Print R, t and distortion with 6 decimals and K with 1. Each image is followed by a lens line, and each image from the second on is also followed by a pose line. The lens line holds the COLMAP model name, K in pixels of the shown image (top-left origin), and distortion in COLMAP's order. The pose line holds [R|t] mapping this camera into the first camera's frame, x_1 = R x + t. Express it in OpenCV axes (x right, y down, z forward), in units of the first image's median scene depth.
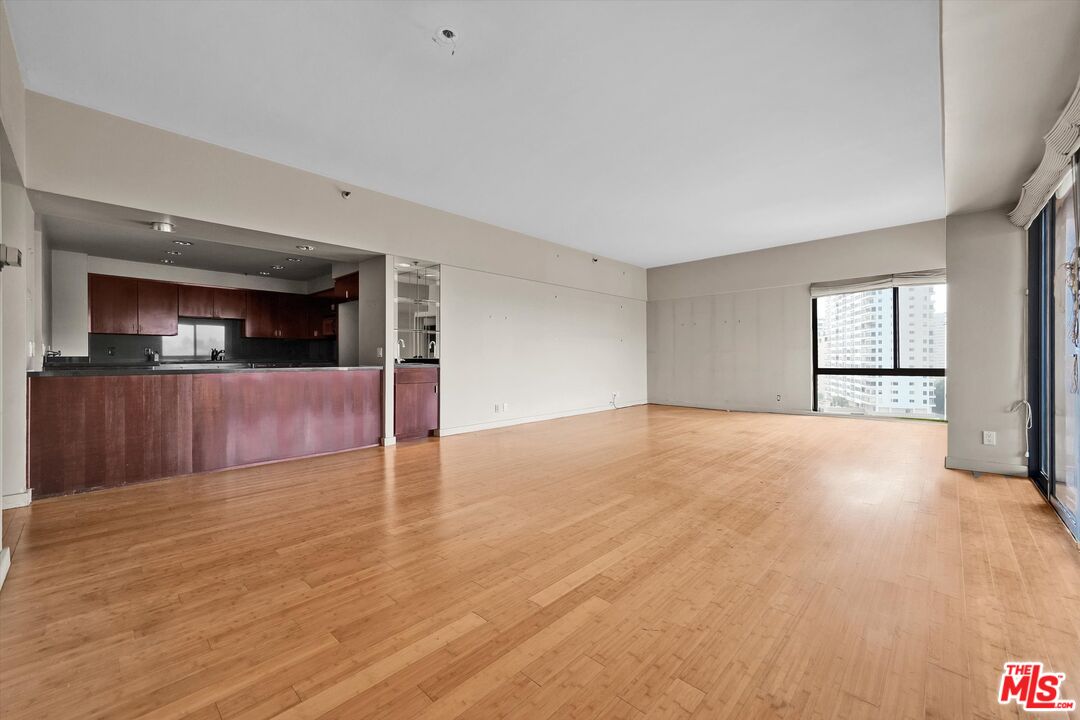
lens RADIAL K [[434.6, 0, 540.2], [0, 434.6, 357.3], [0, 0, 1]] dist [0.001071, 0.001286]
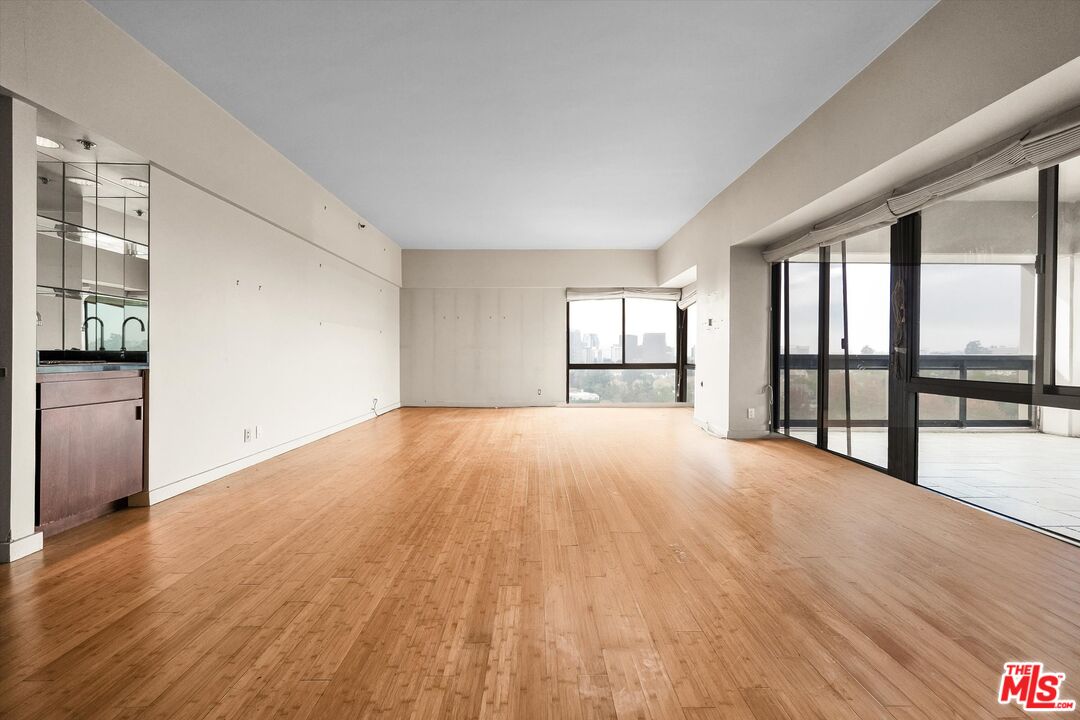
lens RADIAL K [[434.6, 0, 539.9], [0, 434.6, 358.4], [0, 0, 1]] dist [0.001071, 0.001286]
pose [[0.712076, -0.000461, 0.702102, -0.213621], [-0.005579, 0.999965, 0.006315, 0.004582], [-0.702080, -0.008413, 0.712049, 0.262378]]
